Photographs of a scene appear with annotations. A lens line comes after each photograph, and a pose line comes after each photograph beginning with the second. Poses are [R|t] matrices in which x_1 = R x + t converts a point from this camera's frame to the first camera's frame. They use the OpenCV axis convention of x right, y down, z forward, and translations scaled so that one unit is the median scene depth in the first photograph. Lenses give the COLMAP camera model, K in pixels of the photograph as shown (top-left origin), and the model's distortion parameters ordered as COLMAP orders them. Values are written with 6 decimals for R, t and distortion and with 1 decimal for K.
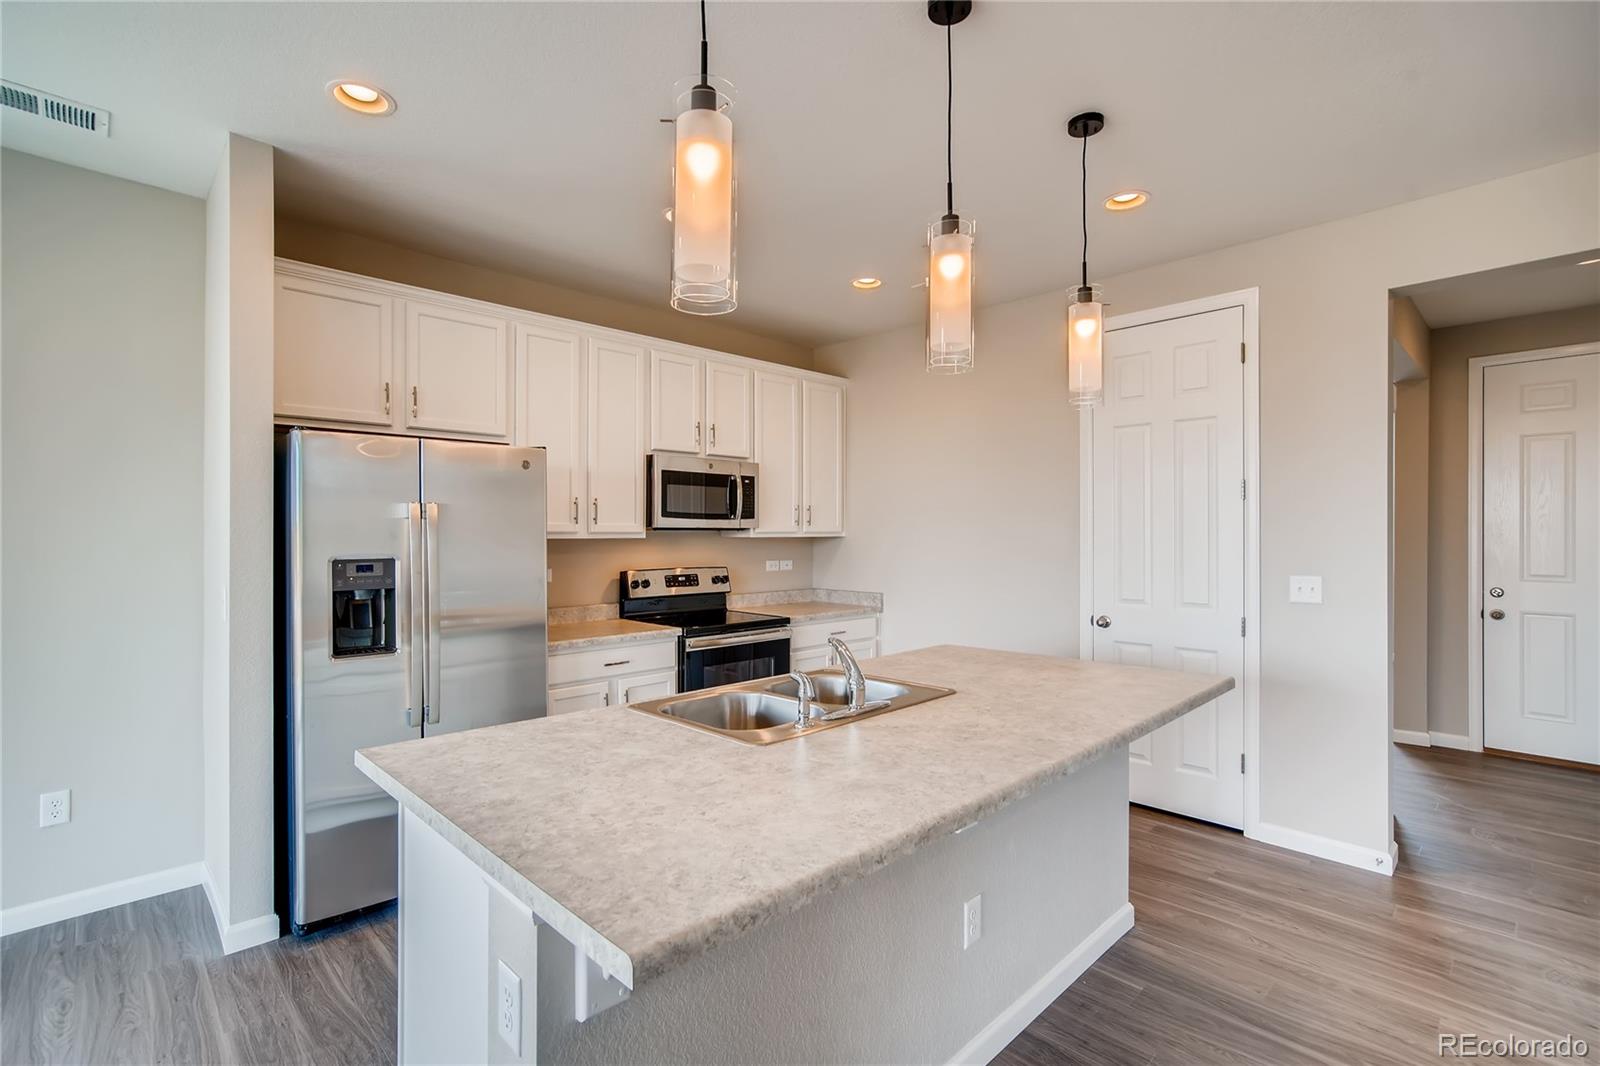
lens RADIAL K [[735.4, 0, 791.8], [0, 735.4, 536.4], [0, 0, 1]] dist [-0.025535, 0.016127]
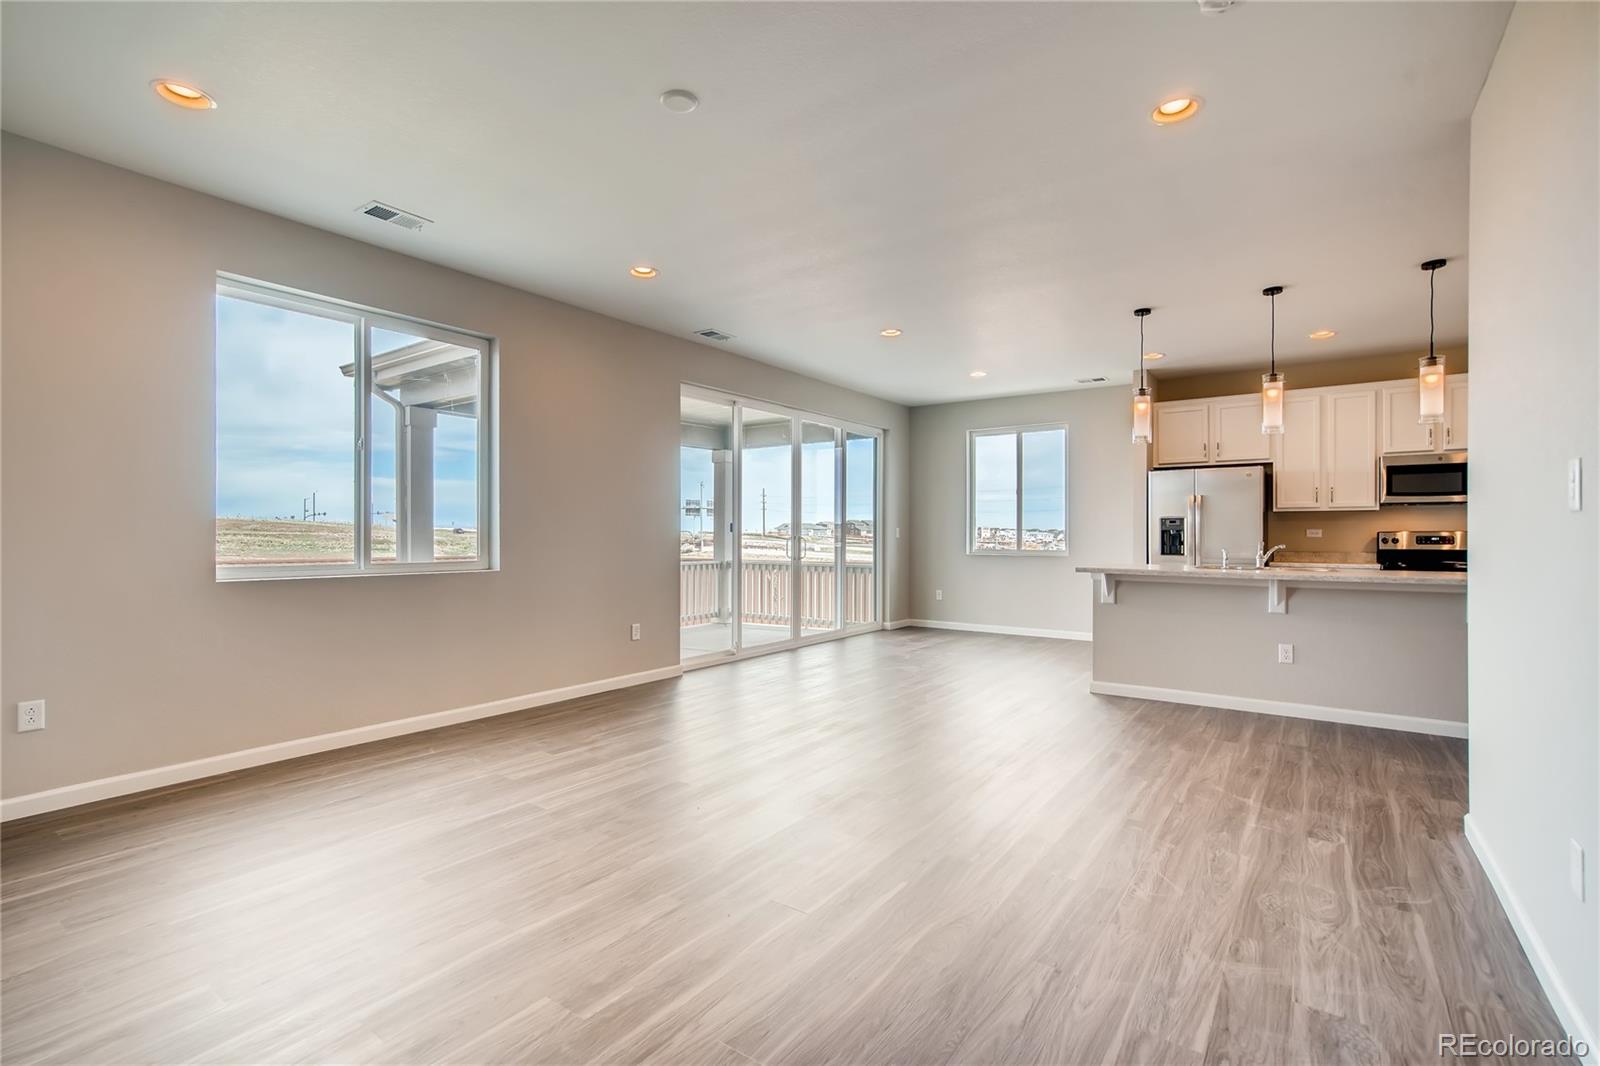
lens RADIAL K [[735.4, 0, 791.8], [0, 735.4, 536.4], [0, 0, 1]] dist [-0.025535, 0.016127]
pose [[0.158345, 0.005834, -0.987367, 1.141249], [-0.005706, 0.999971, 0.004993, 0.058254], [0.987367, 0.004843, 0.158374, -0.487371]]
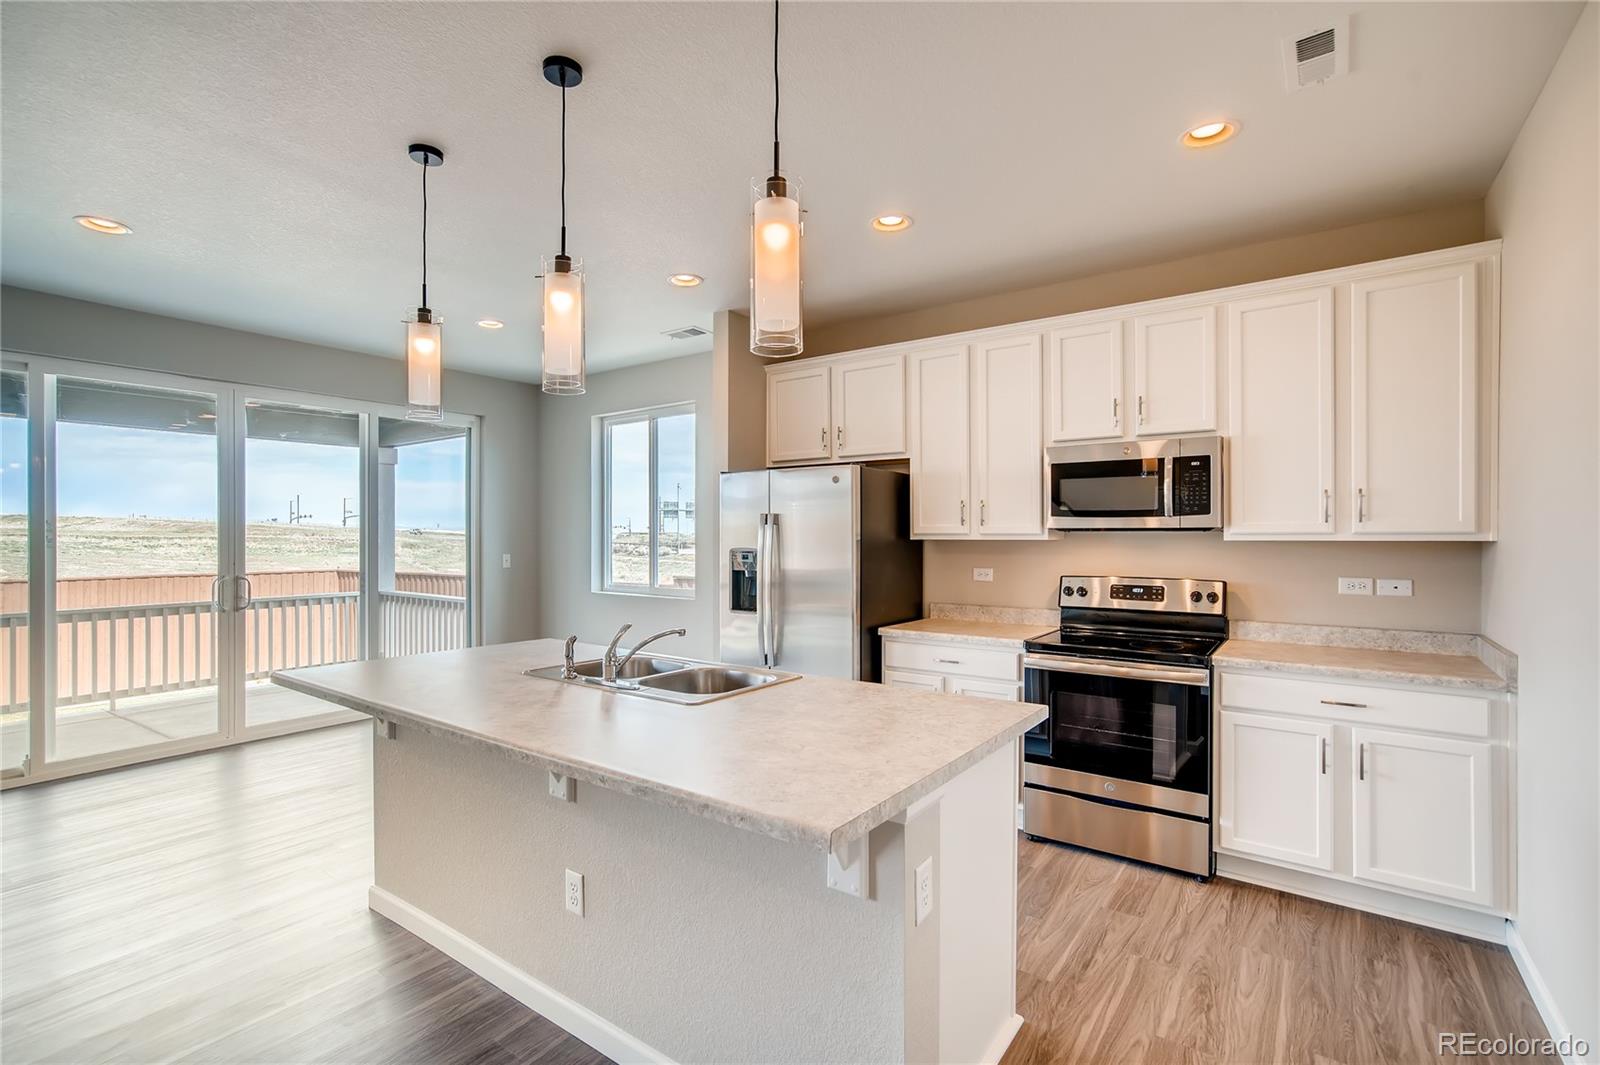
lens RADIAL K [[735.4, 0, 791.8], [0, 735.4, 535.9], [0, 0, 1]] dist [-0.025535, 0.016127]
pose [[0.161624, 0.003409, -0.986846, 0.647014], [-0.003302, 0.999990, 0.002914, -0.004357], [0.986847, 0.002788, 0.161634, 0.538417]]
